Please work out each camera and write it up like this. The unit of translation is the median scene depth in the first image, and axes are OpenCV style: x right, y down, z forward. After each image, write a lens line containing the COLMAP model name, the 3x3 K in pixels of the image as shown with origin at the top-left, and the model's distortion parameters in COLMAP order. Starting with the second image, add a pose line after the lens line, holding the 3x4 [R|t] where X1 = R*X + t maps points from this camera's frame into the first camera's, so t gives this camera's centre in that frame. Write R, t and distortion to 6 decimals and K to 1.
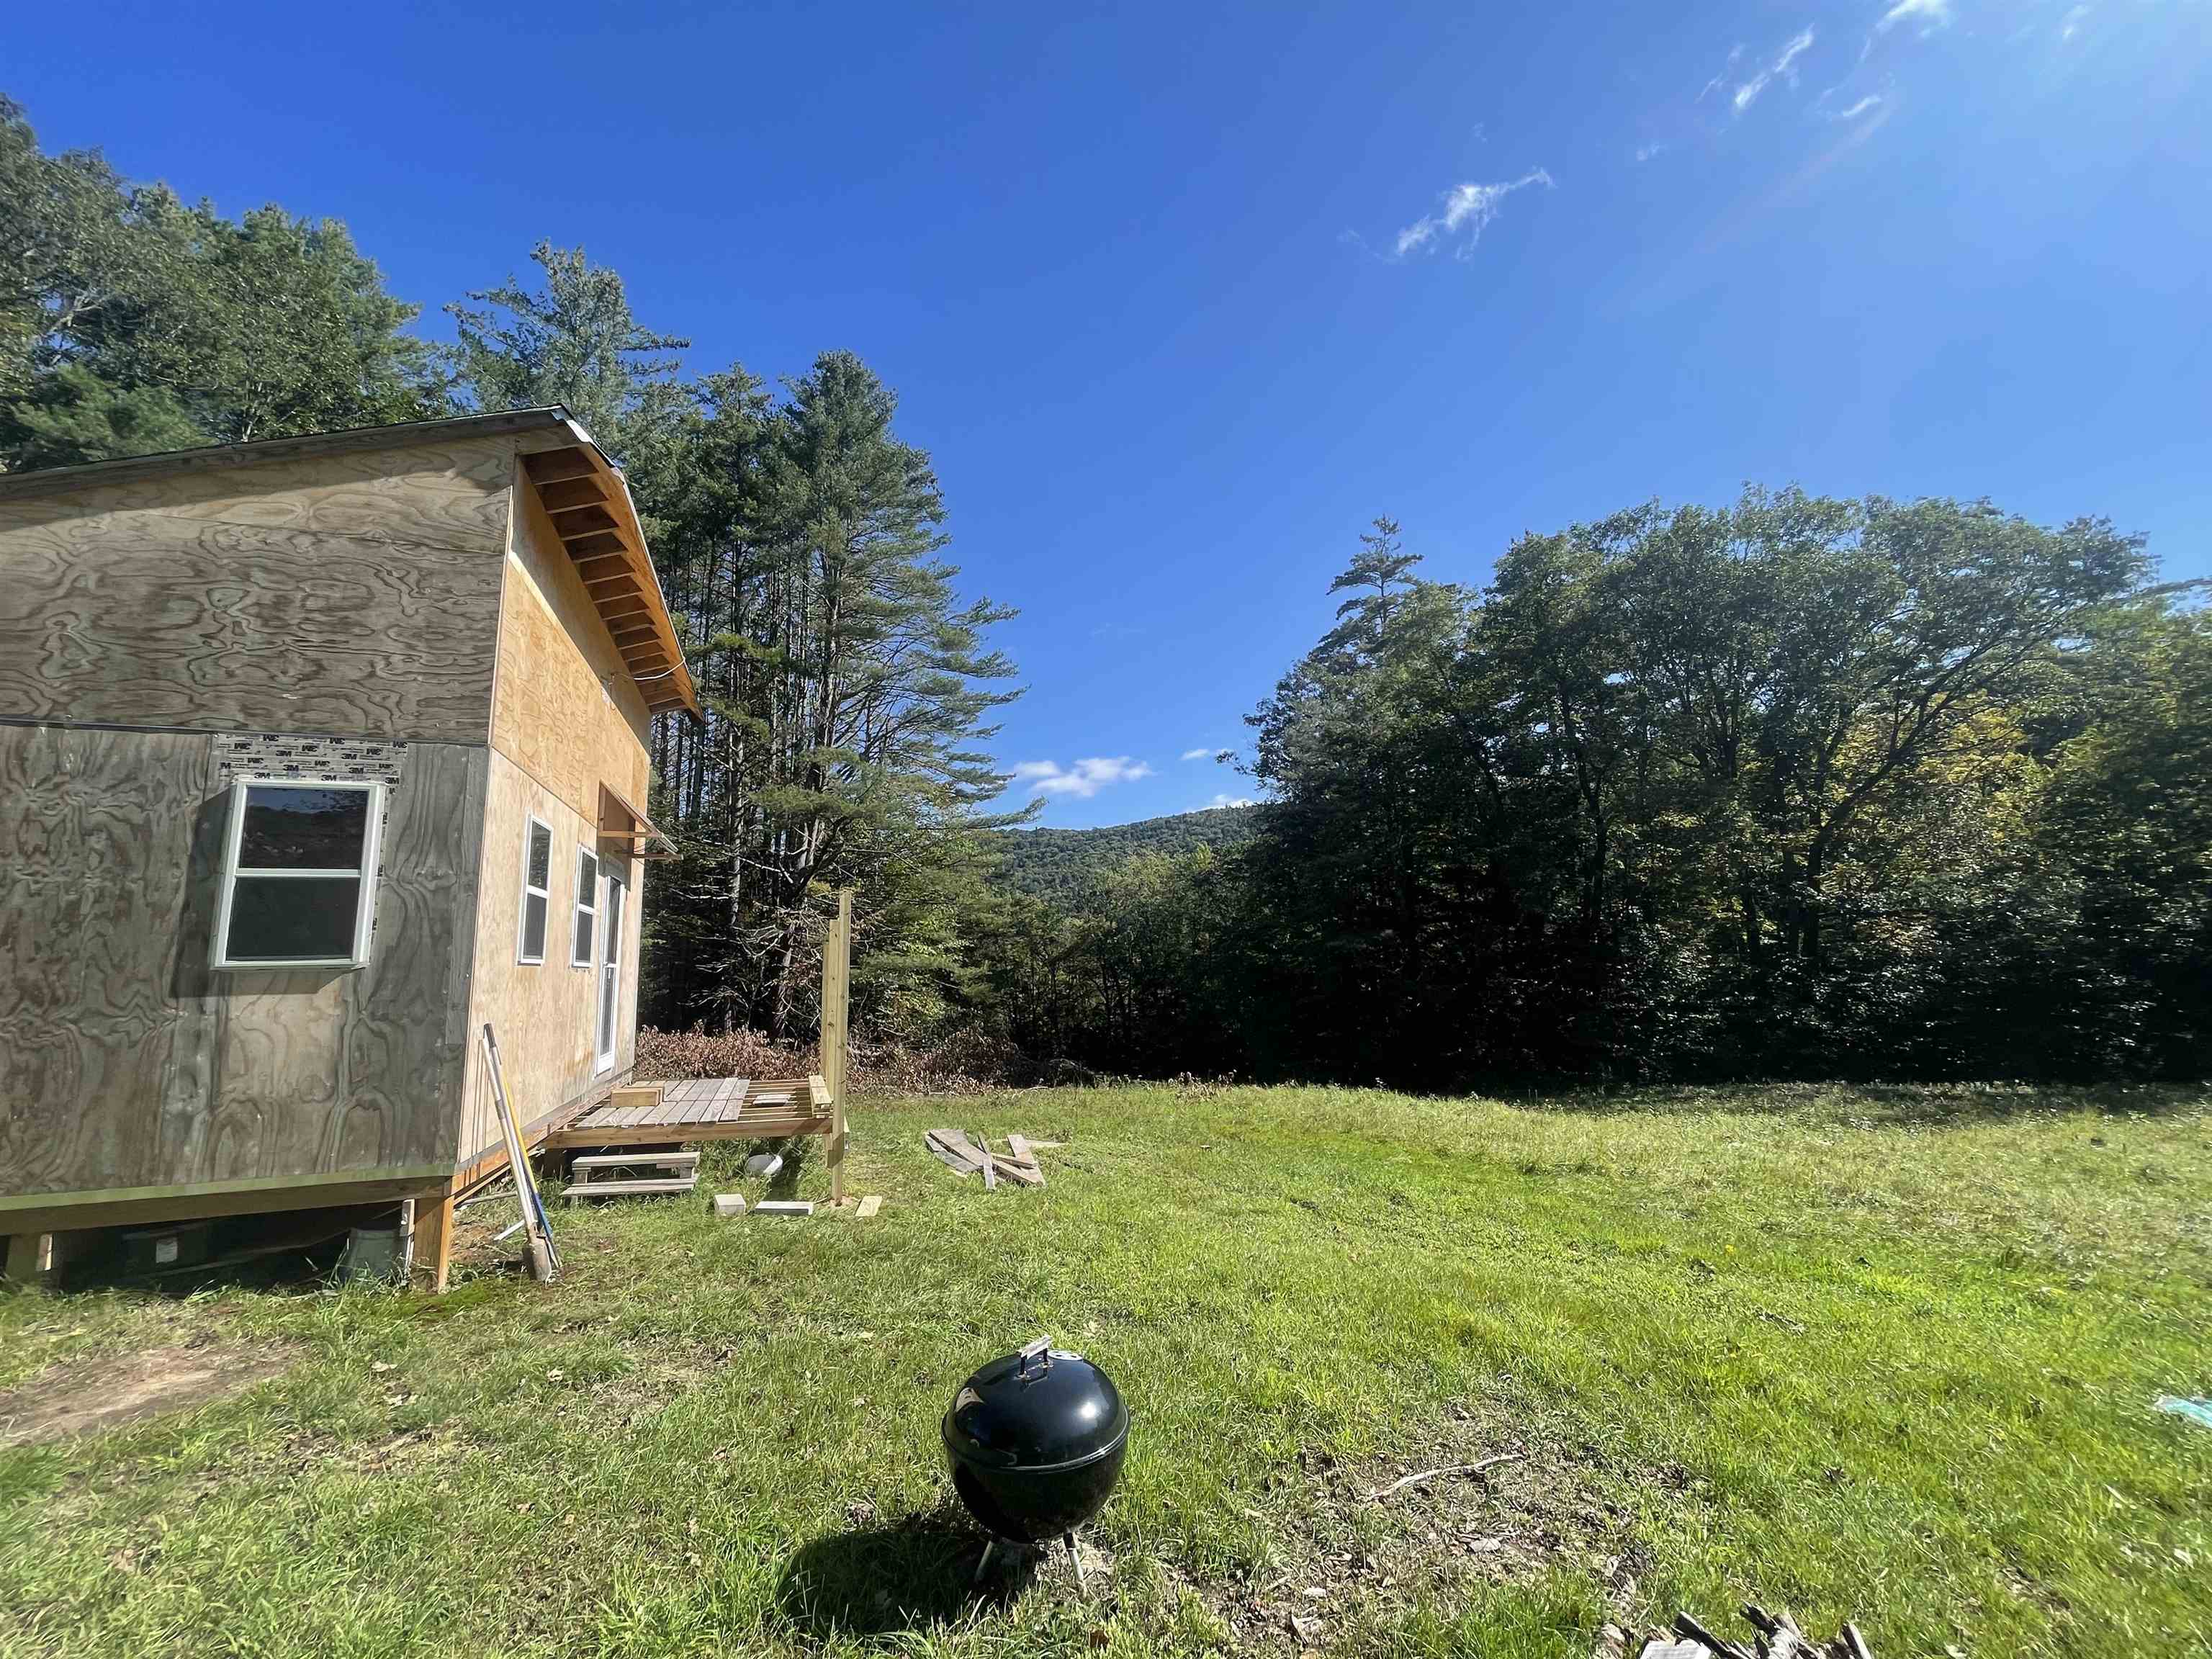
lens RADIAL K [[894.8, 0, 1087.8], [0, 894.8, 833.3], [0, 0, 1]] dist [-0.002593, 0.000770]
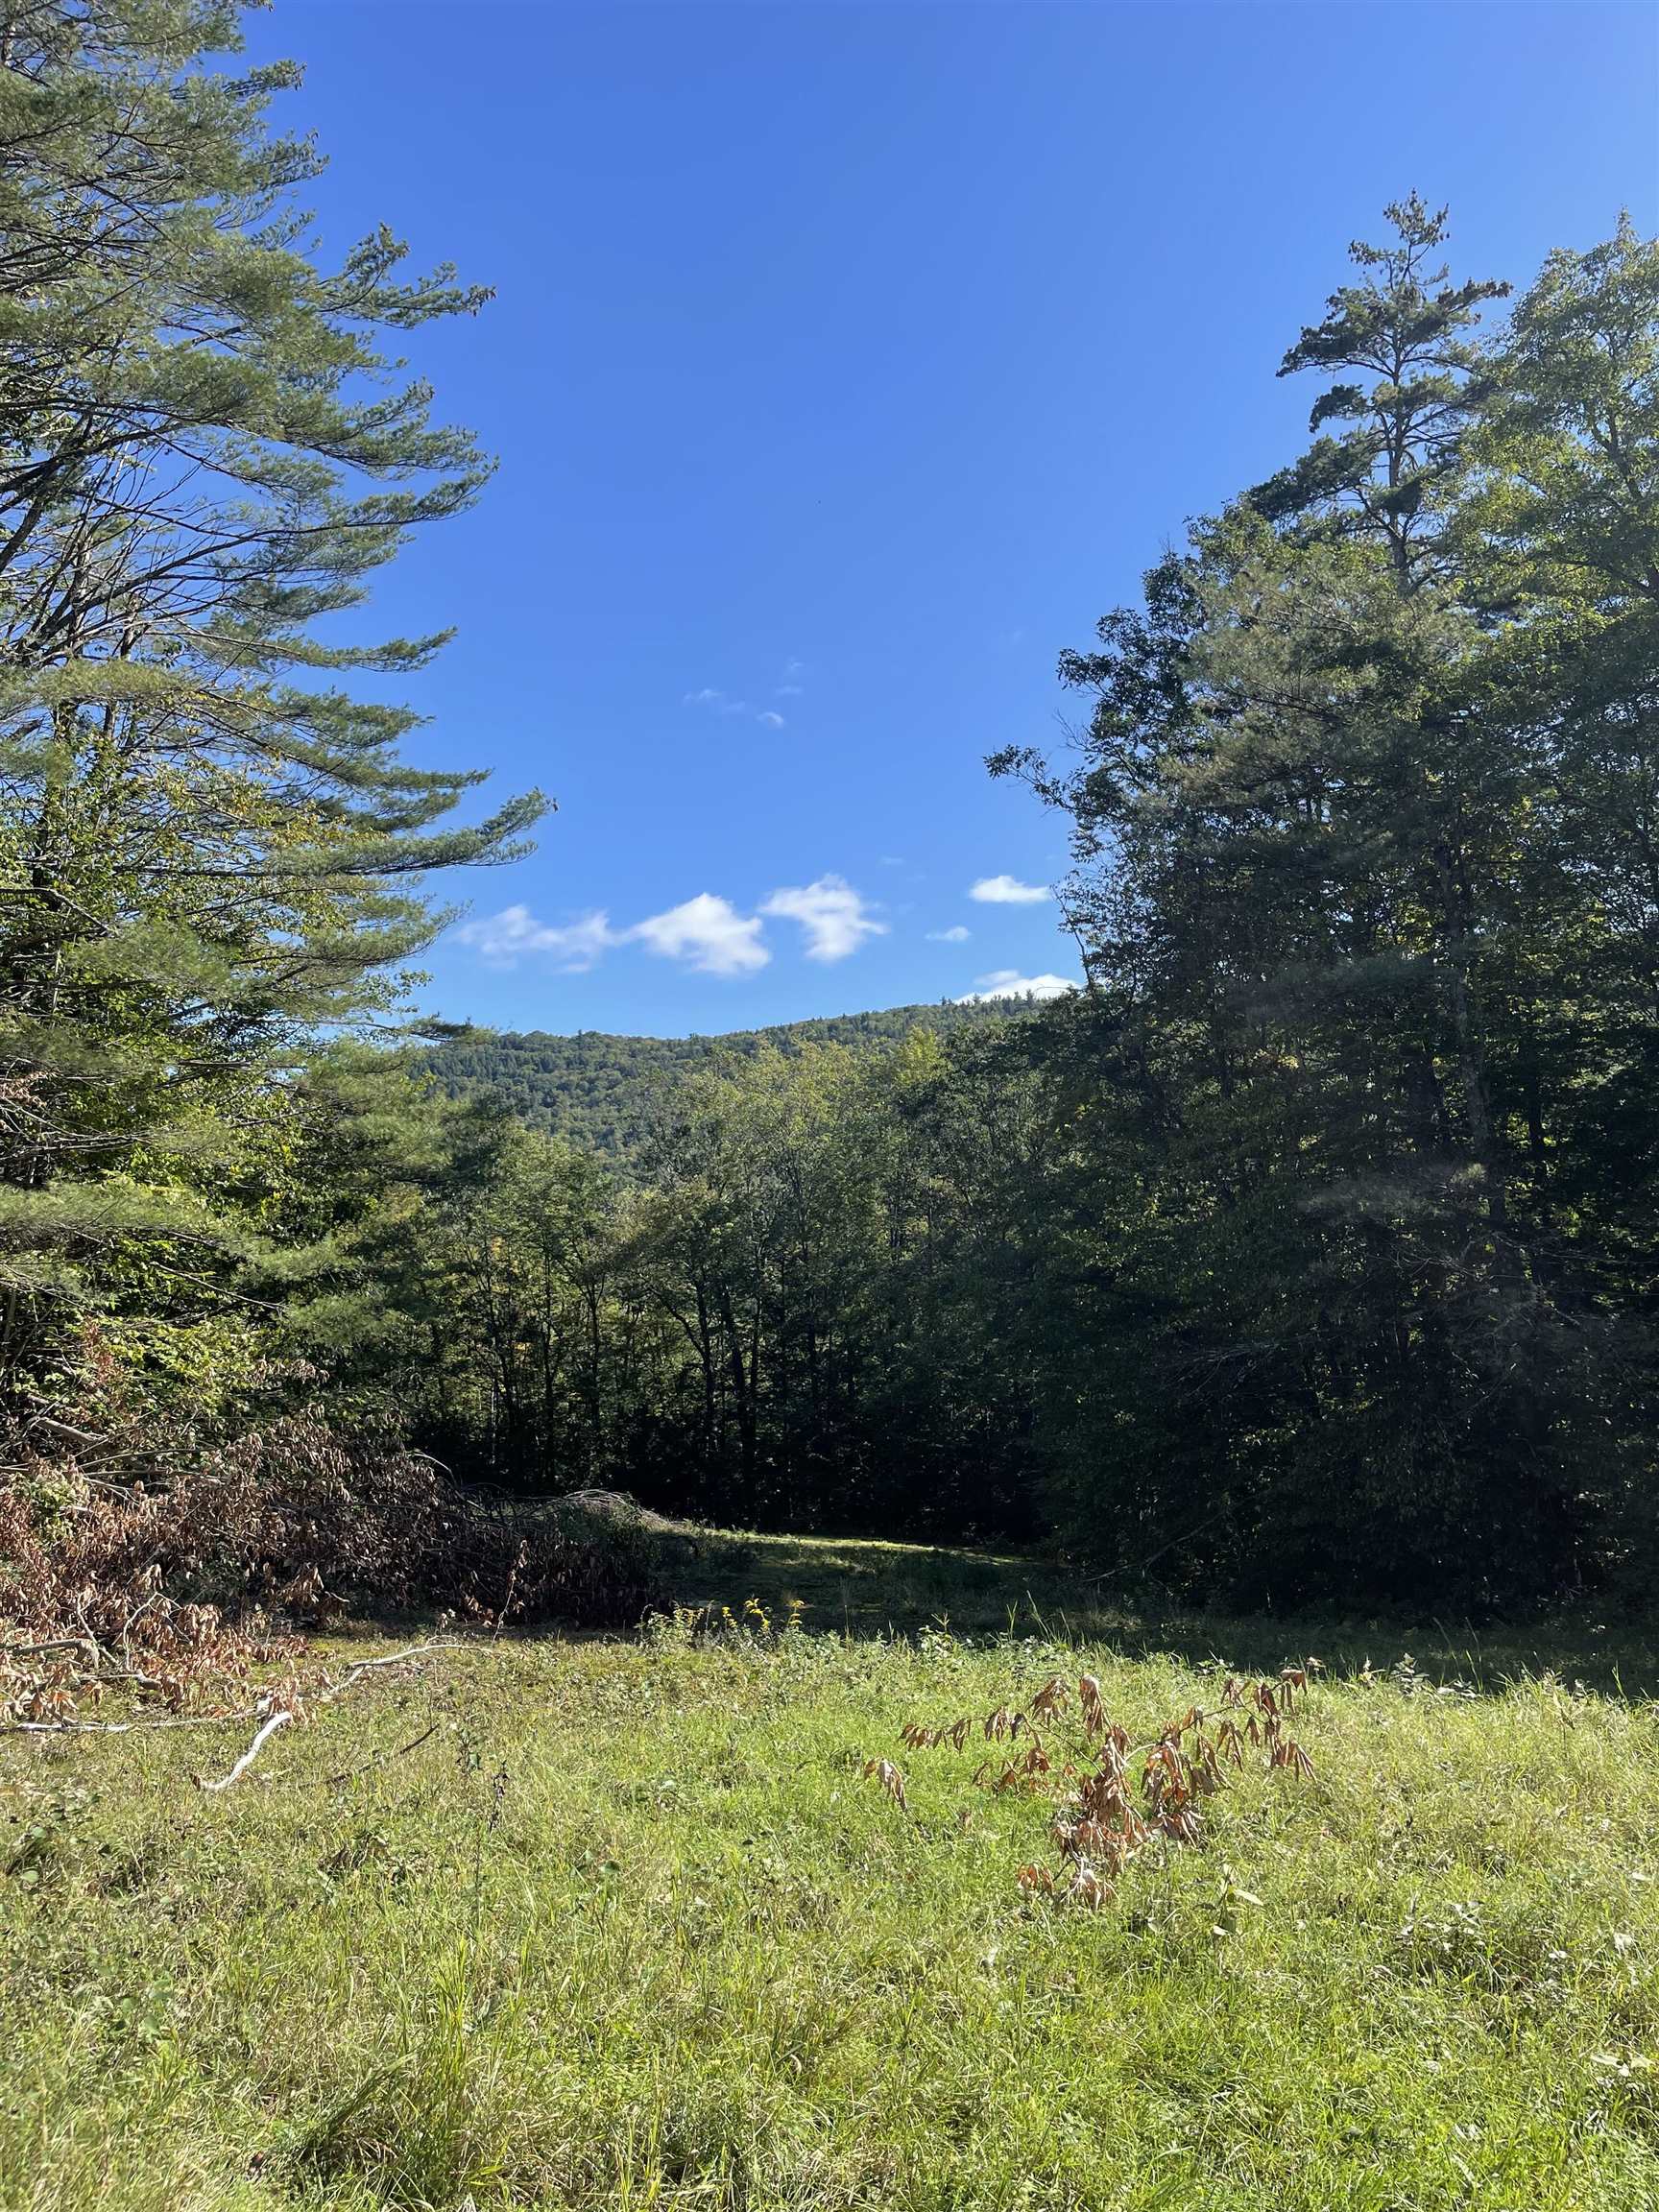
lens RADIAL K [[1687.2, 0, 829.5], [0, 1687.2, 1106.0], [0, 0, 1]] dist [-0.001550, -0.002371]
pose [[0.995743, 0.024800, 0.088771, 0.008071], [-0.027725, 0.999107, 0.031871, 0.050050], [-0.087901, -0.034196, 0.995542, 0.243682]]
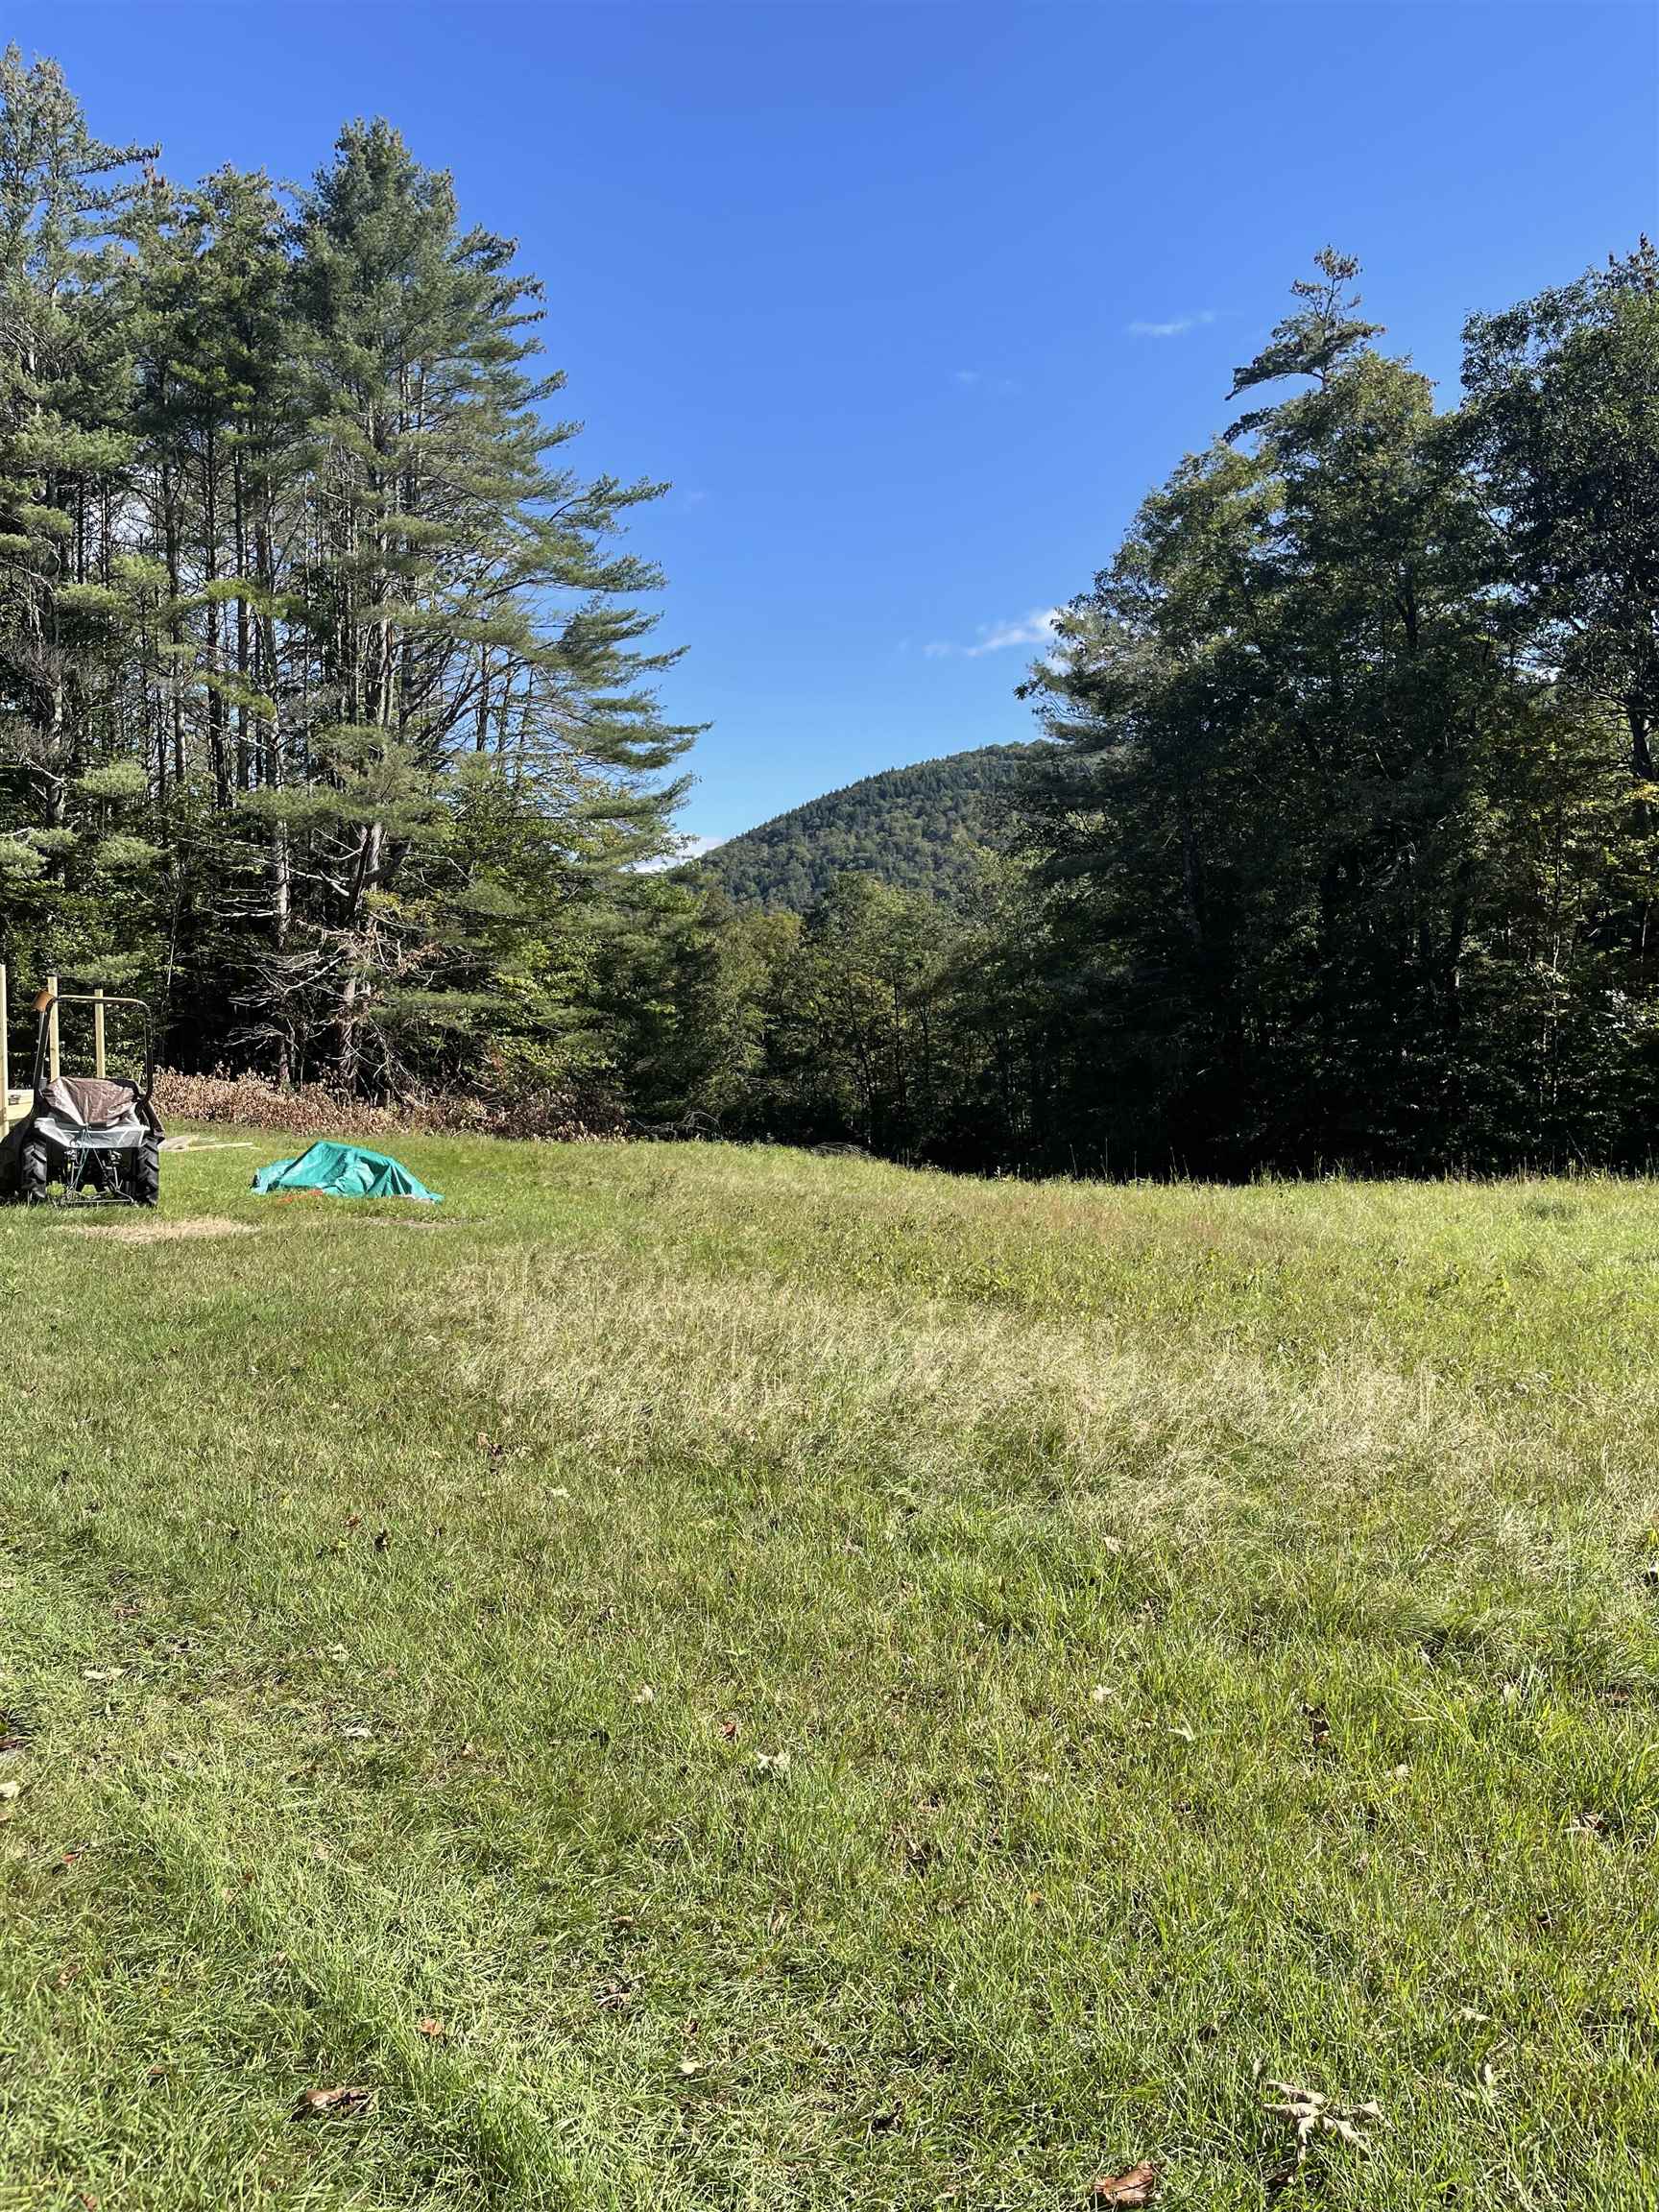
lens RADIAL K [[1641.0, 0, 761.1], [0, 1641.0, 1174.1], [0, 0, 1]] dist [0.002491, -0.004813]
pose [[0.968348, 0.052724, -0.243973, 0.273881], [0.010016, 0.968441, 0.249043, -0.045268], [0.249404, -0.243604, 0.937259, -0.231743]]
